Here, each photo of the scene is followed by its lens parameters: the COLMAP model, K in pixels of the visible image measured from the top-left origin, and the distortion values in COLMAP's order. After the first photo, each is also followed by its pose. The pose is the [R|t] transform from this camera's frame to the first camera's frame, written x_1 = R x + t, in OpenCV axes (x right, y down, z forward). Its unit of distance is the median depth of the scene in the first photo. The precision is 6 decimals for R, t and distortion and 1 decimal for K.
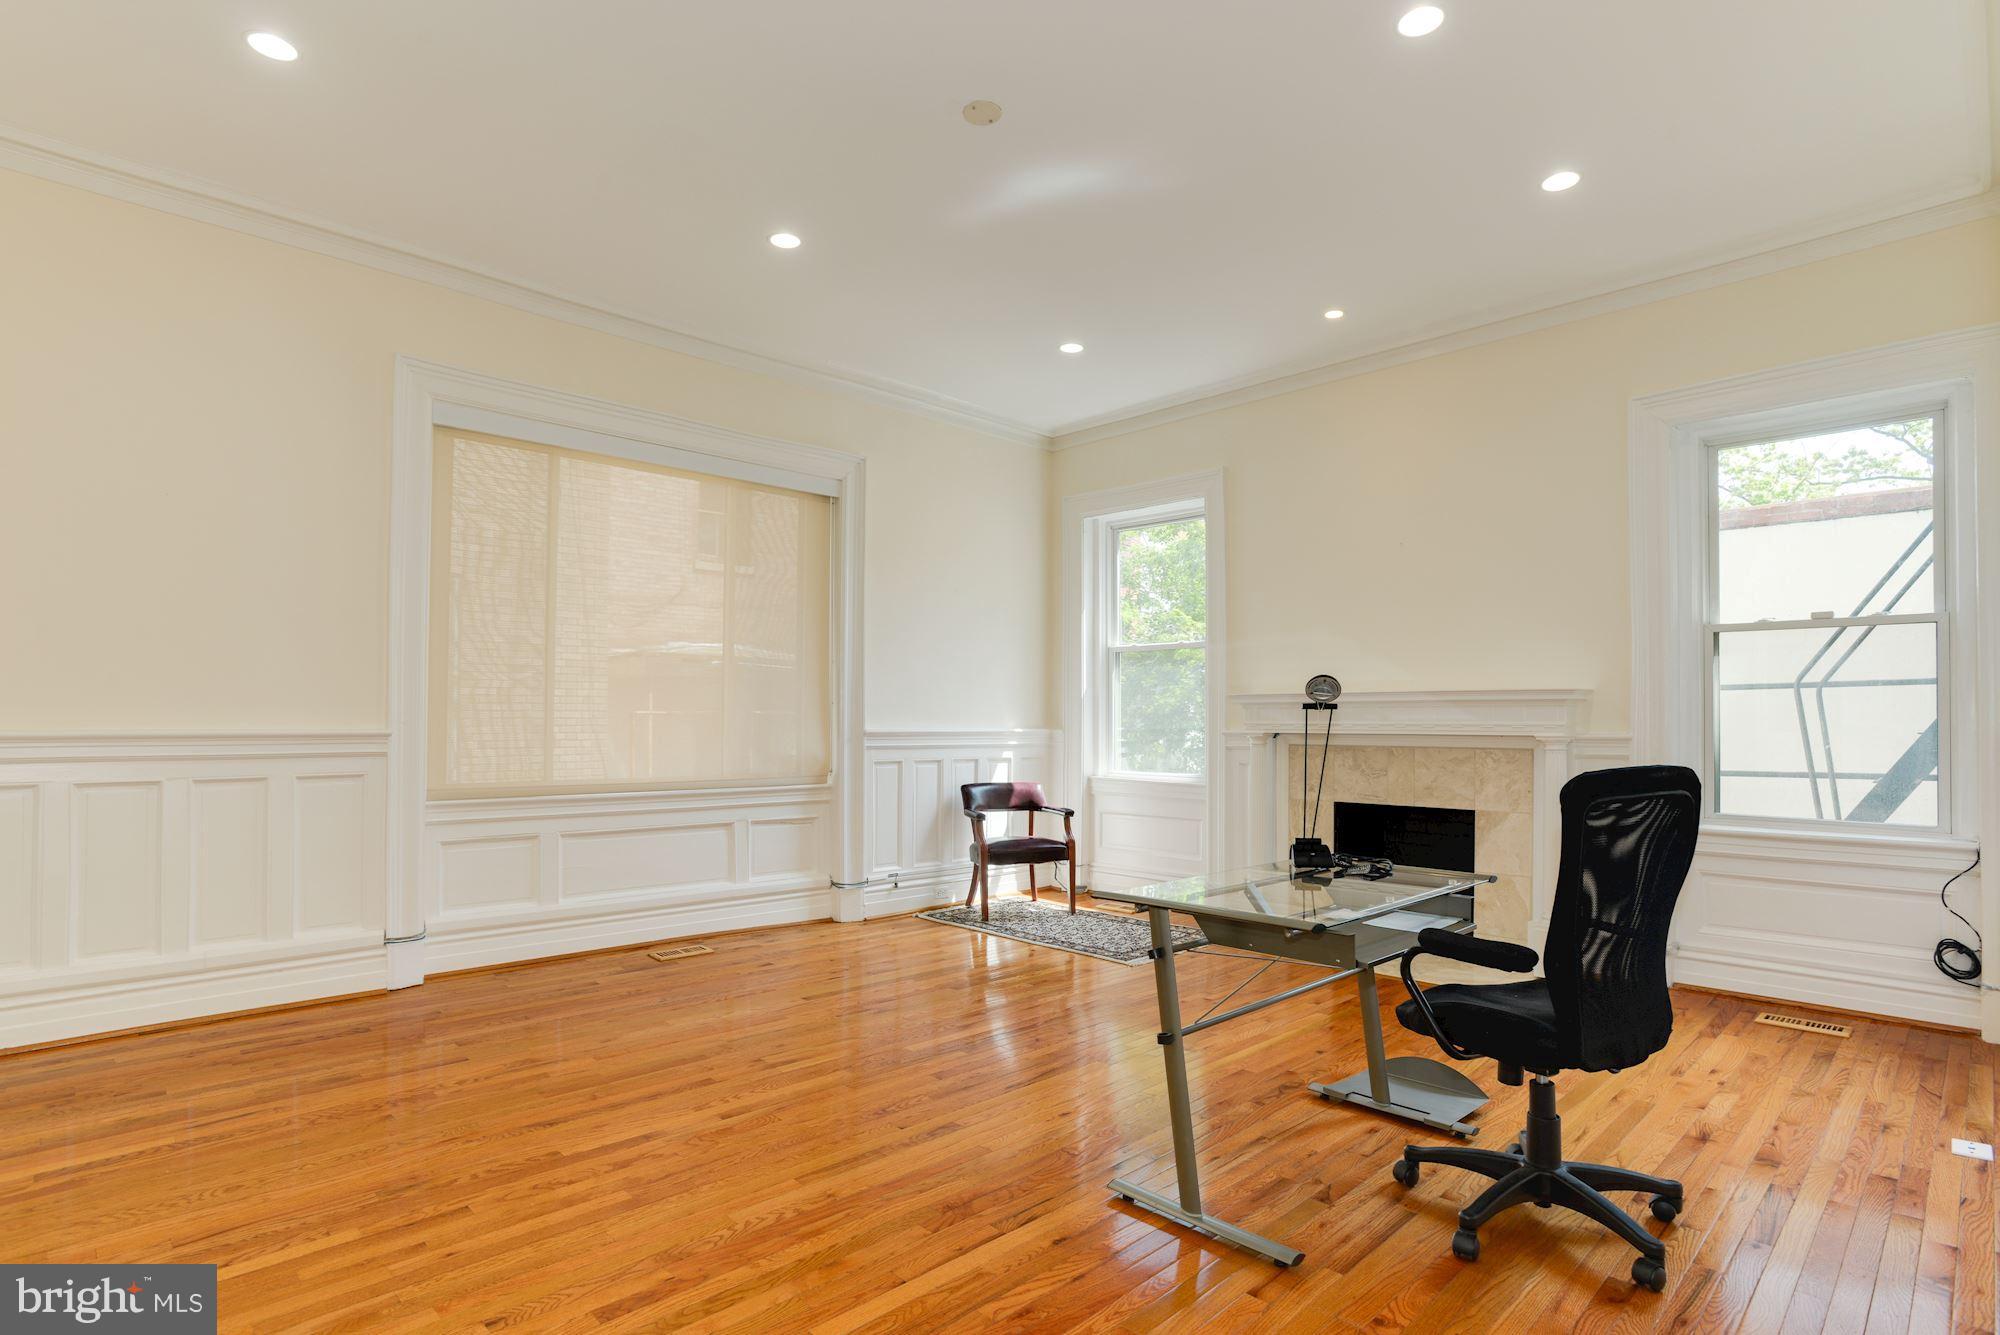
lens RADIAL K [[959.9, 0, 912.4], [0, 959.9, 664.8], [0, 0, 1]] dist [-0.024881, 0.000422]
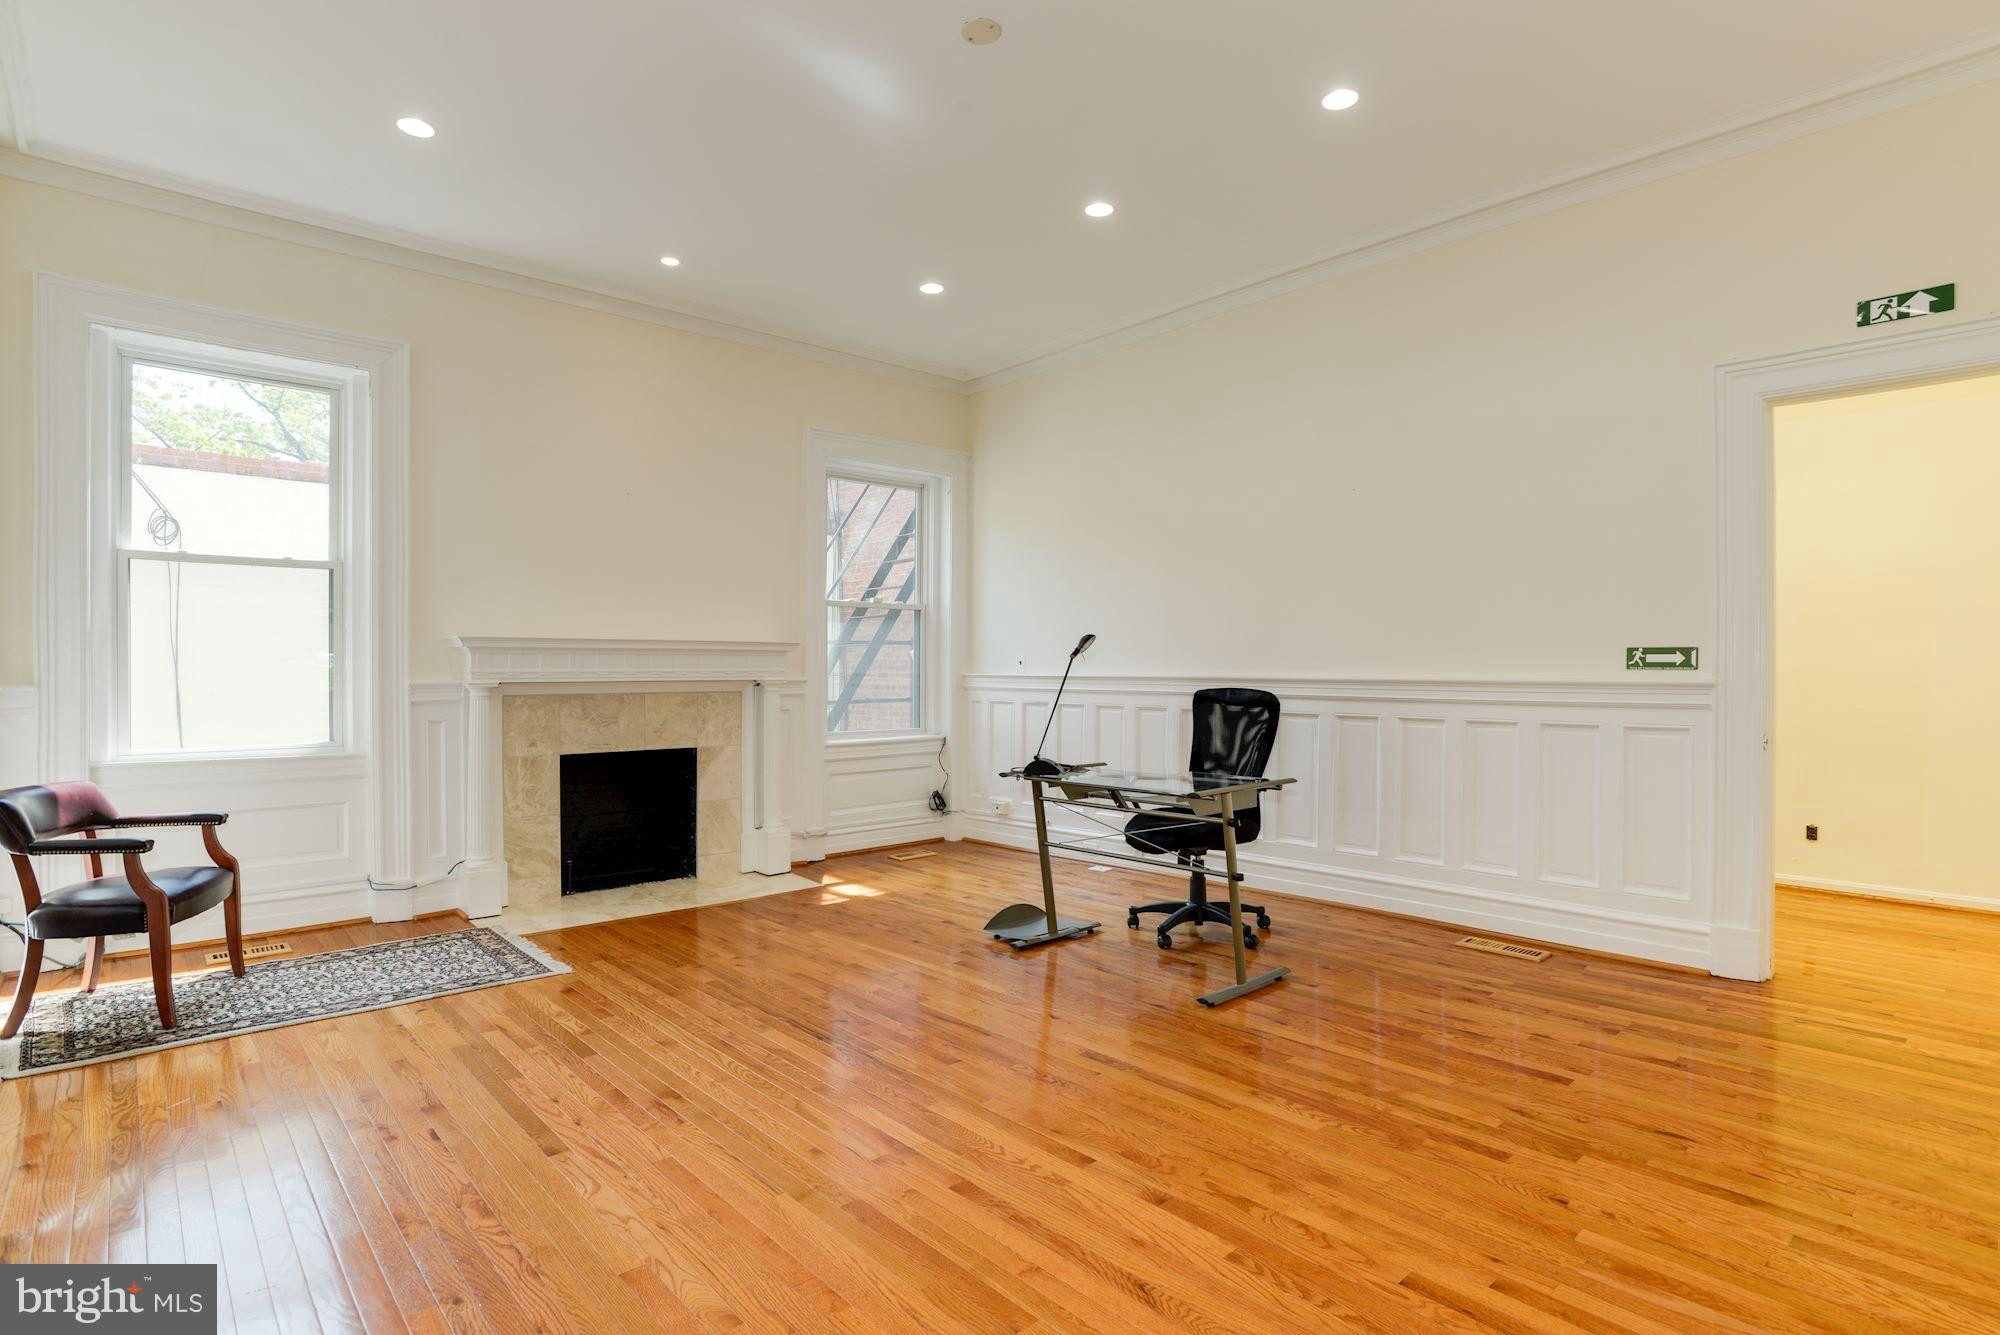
lens RADIAL K [[1037.4, 0, 1000.0], [0, 1037.4, 667.5], [0, 0, 1]] dist [-0.034177, 0.001671]
pose [[-0.016437, -0.000858, 0.999865, -0.906397], [-0.056441, 0.998406, -0.000071, 0.054847], [-0.998271, -0.056434, -0.016459, 0.949660]]
